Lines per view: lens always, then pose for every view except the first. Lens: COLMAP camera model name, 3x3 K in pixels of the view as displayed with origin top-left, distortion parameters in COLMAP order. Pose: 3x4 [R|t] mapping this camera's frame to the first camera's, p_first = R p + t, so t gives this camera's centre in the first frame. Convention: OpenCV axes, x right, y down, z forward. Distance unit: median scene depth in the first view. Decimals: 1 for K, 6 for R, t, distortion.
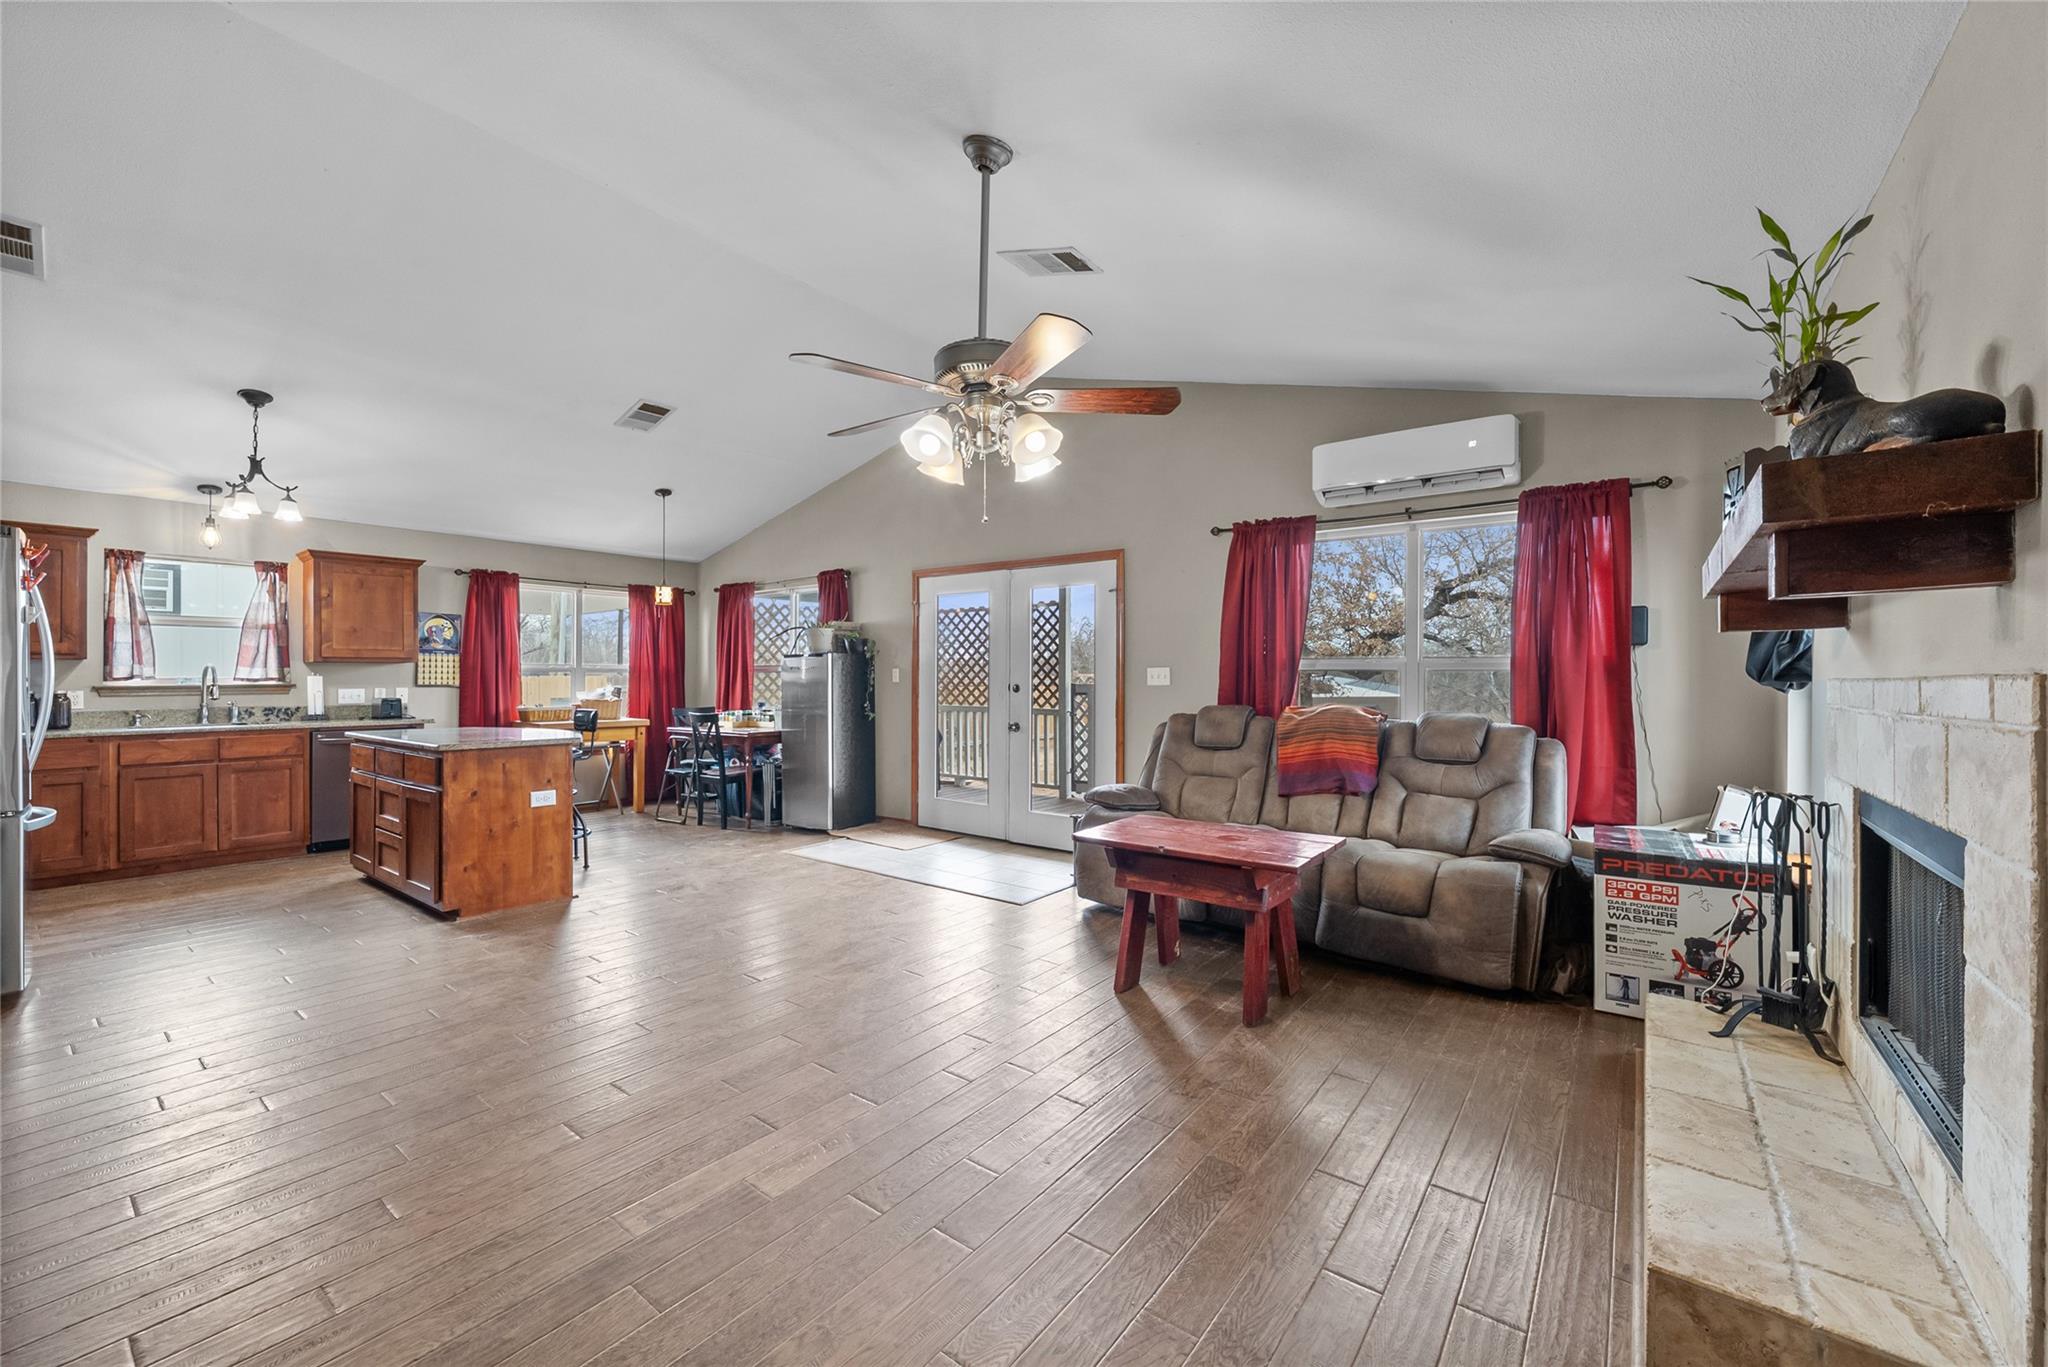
lens RADIAL K [[806.0, 0, 1015.0], [0, 806.0, 675.8], [0, 0, 1]] dist [-0.001108, 0.000402]
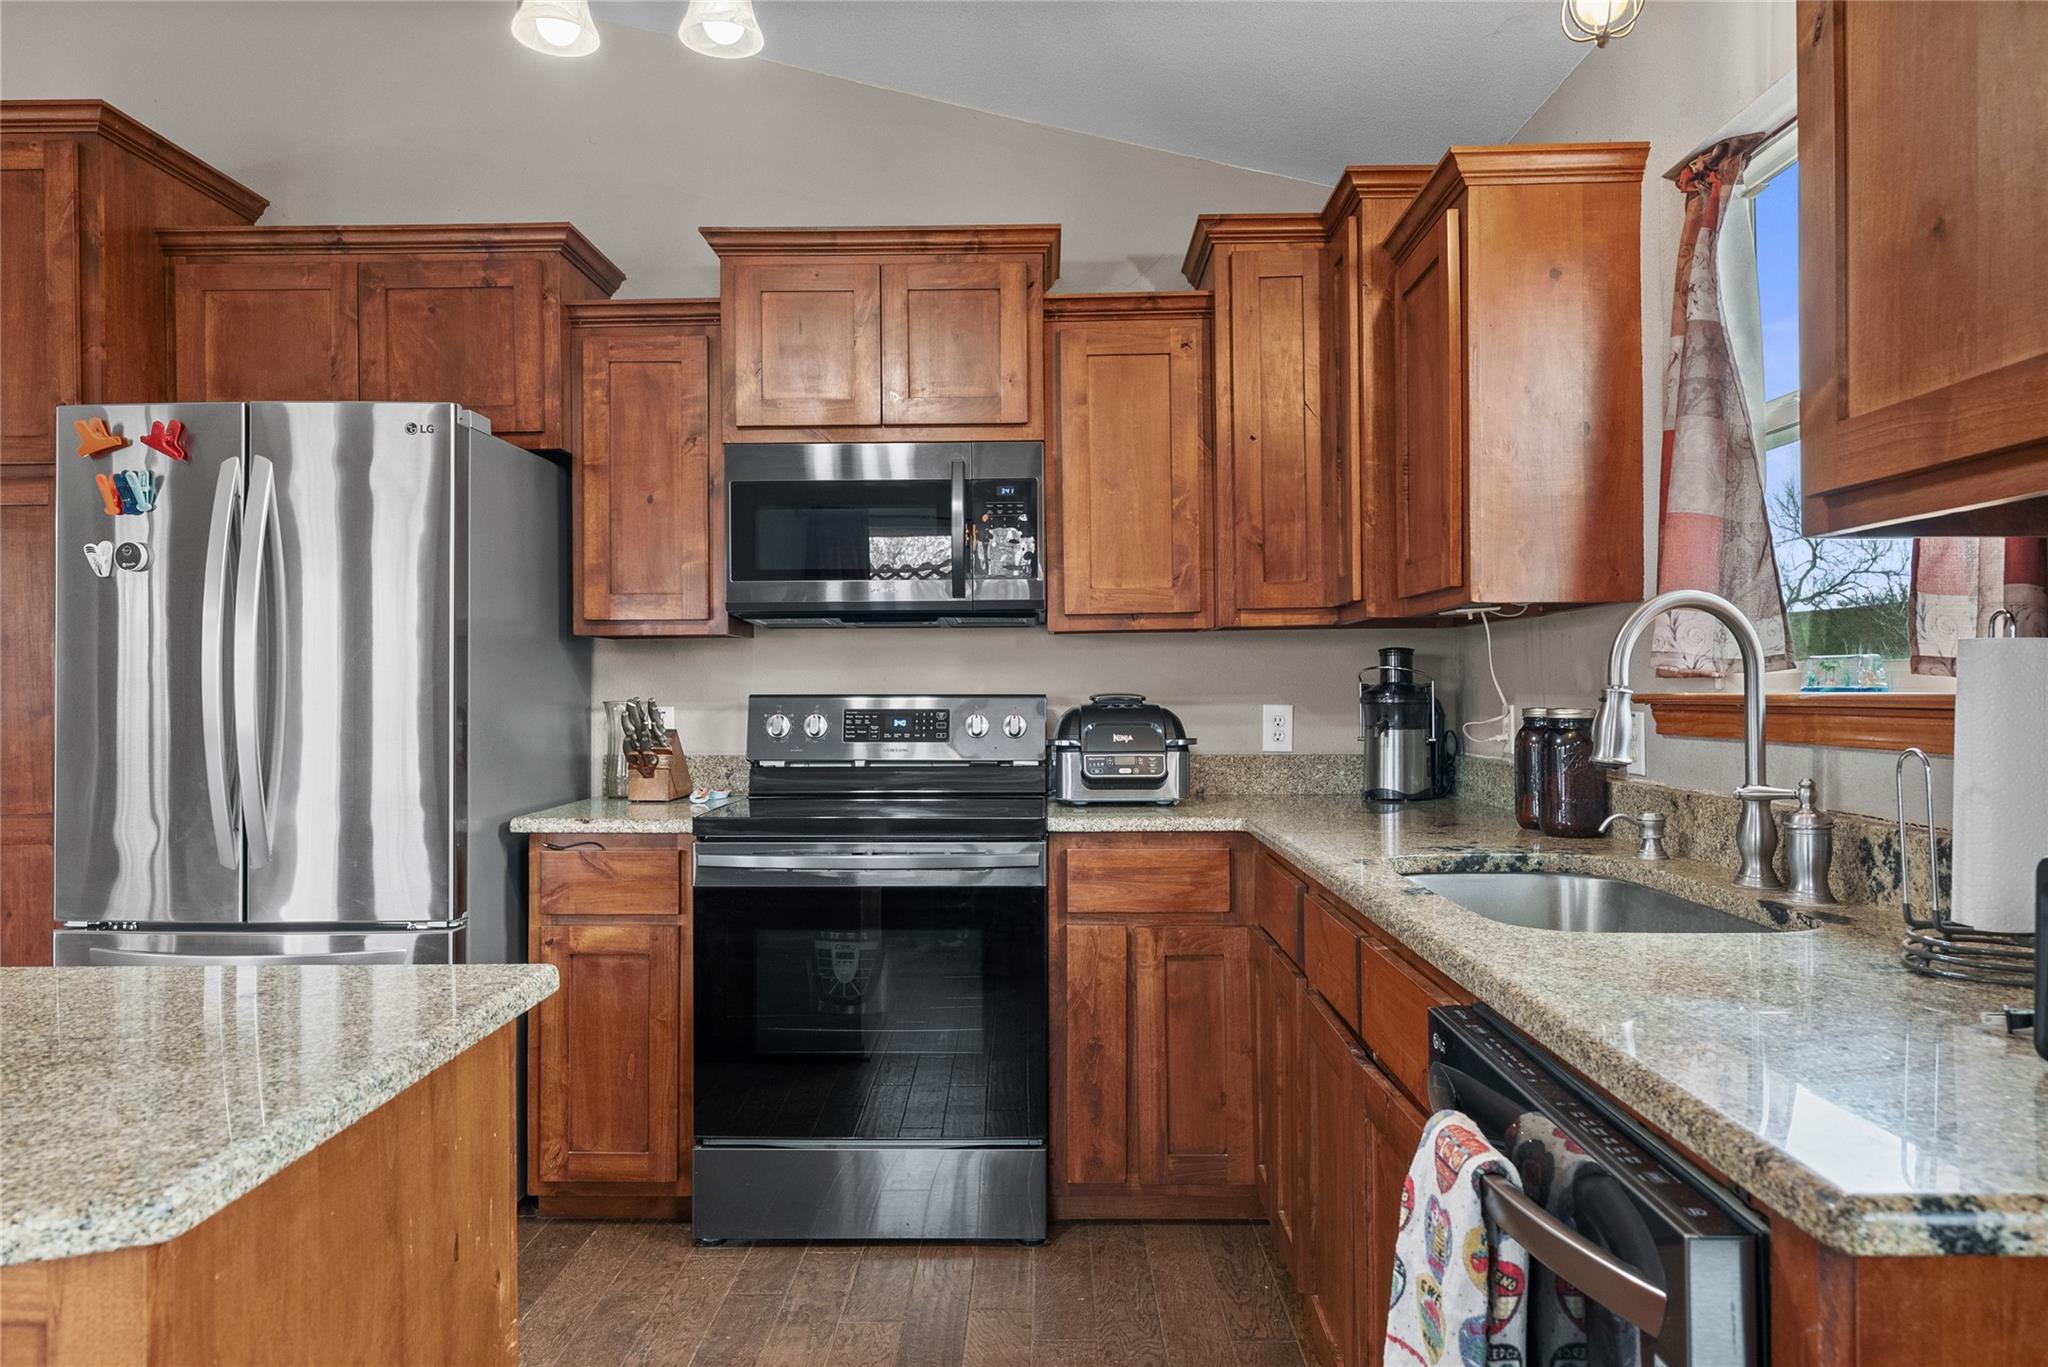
lens RADIAL K [[1372.7, 0, 1029.2], [0, 1372.7, 680.2], [0, 0, 1]] dist [0.002993, 0.001893]
pose [[-0.794943, 0.004181, -0.606669, -0.646079], [0.008214, 0.999959, -0.003872, 0.007234], [0.606628, -0.008061, -0.794945, 1.161225]]
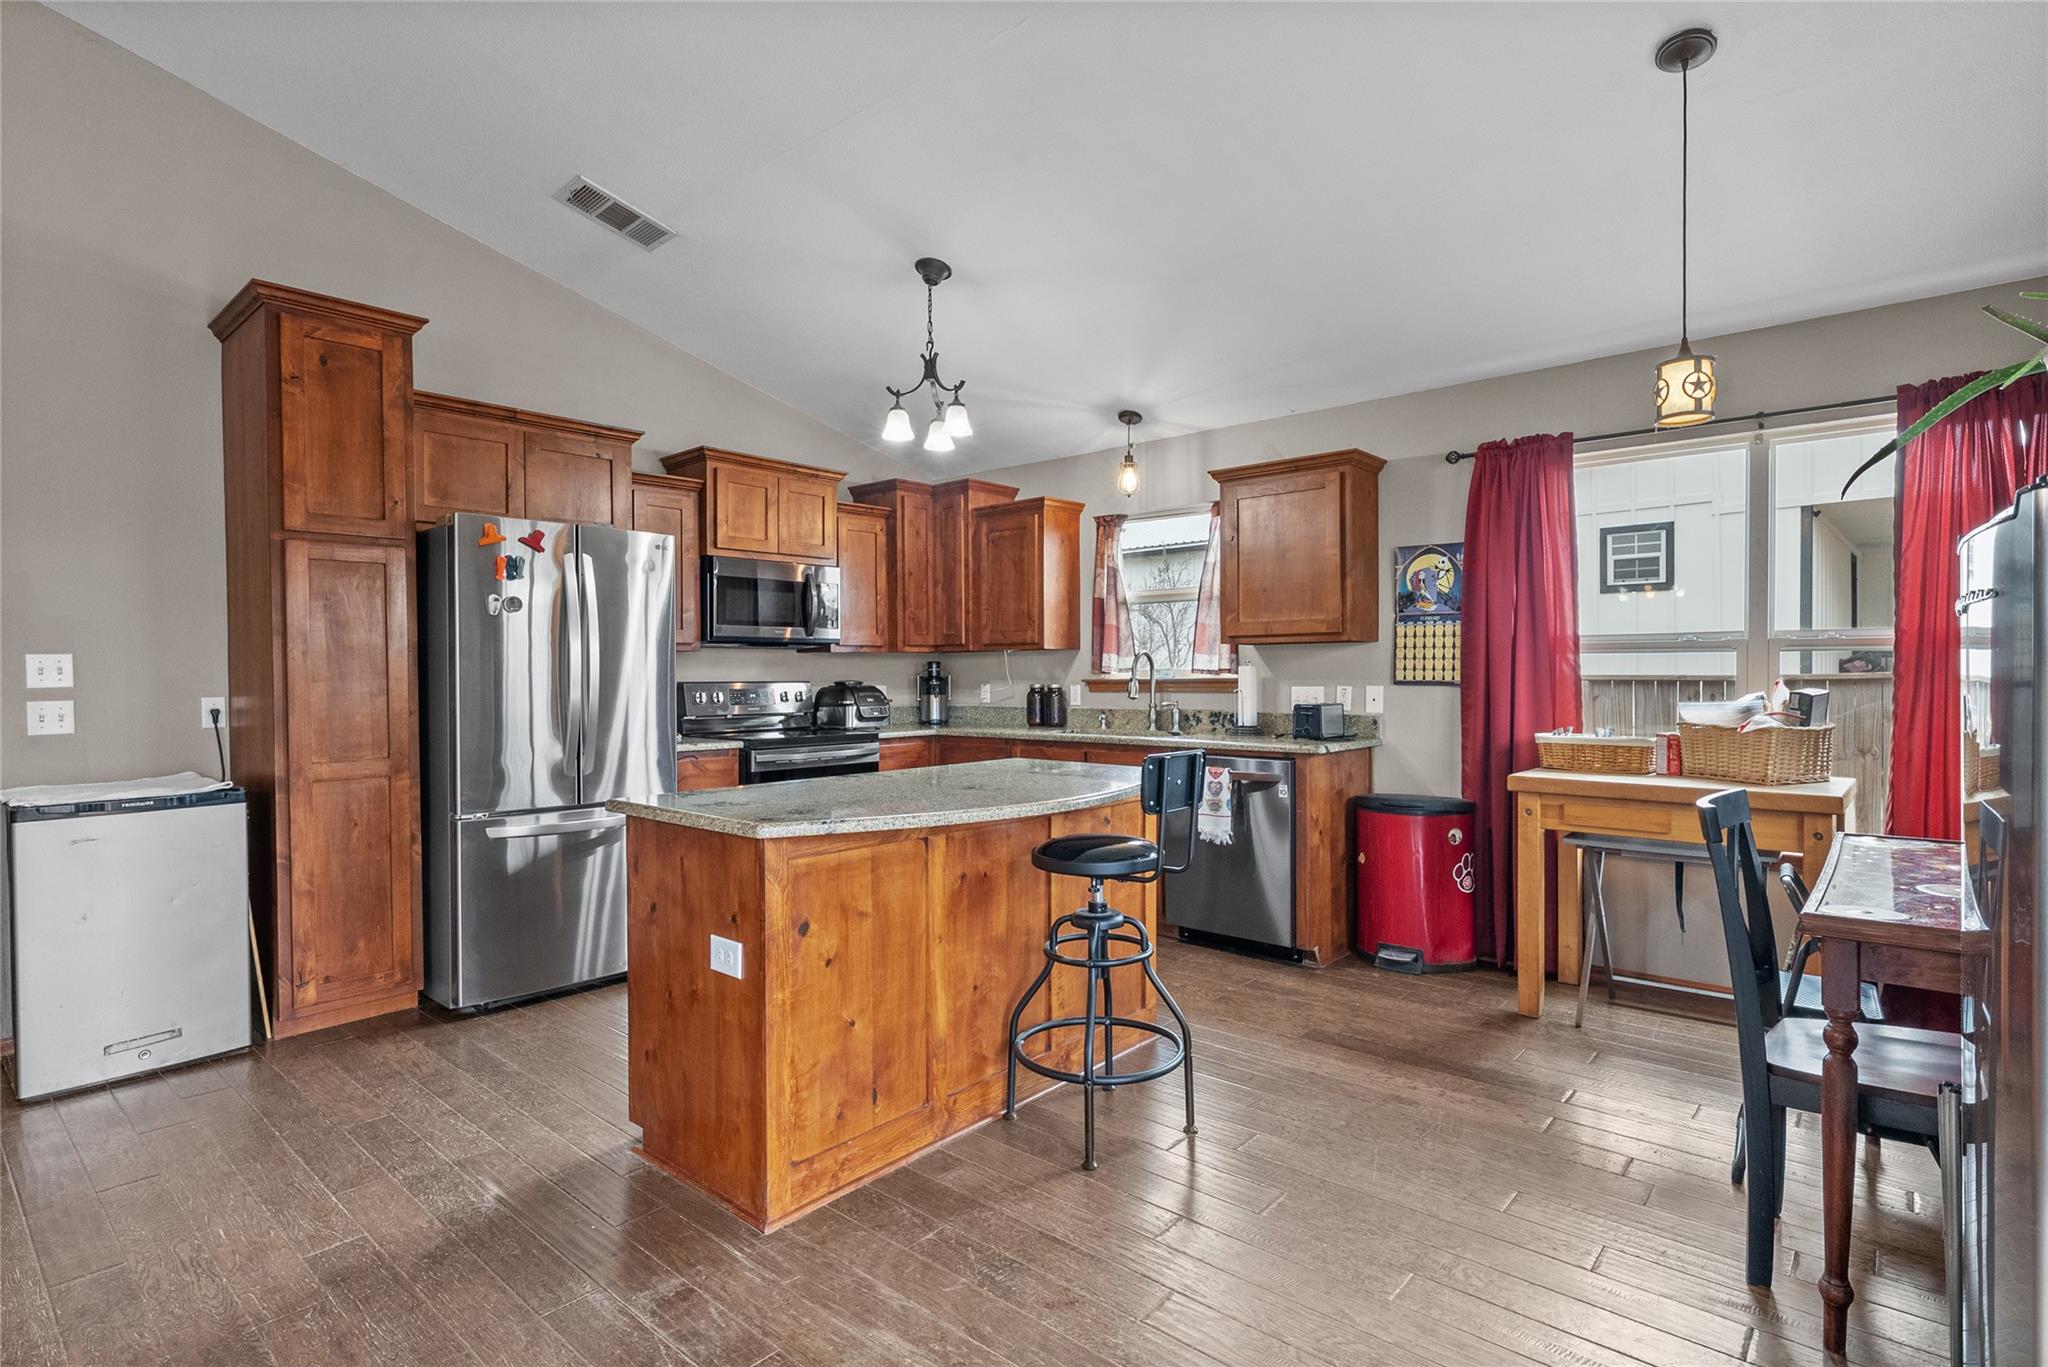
lens RADIAL K [[1010.2, 0, 1022.9], [0, 1010.2, 683.5], [0, 0, 1]] dist [0.004996, -0.002183]
pose [[-0.057394, 0.012191, -0.998277, -0.053624], [0.007578, 0.999902, 0.011775, 0.003509], [0.998323, -0.006889, -0.057481, 0.929361]]
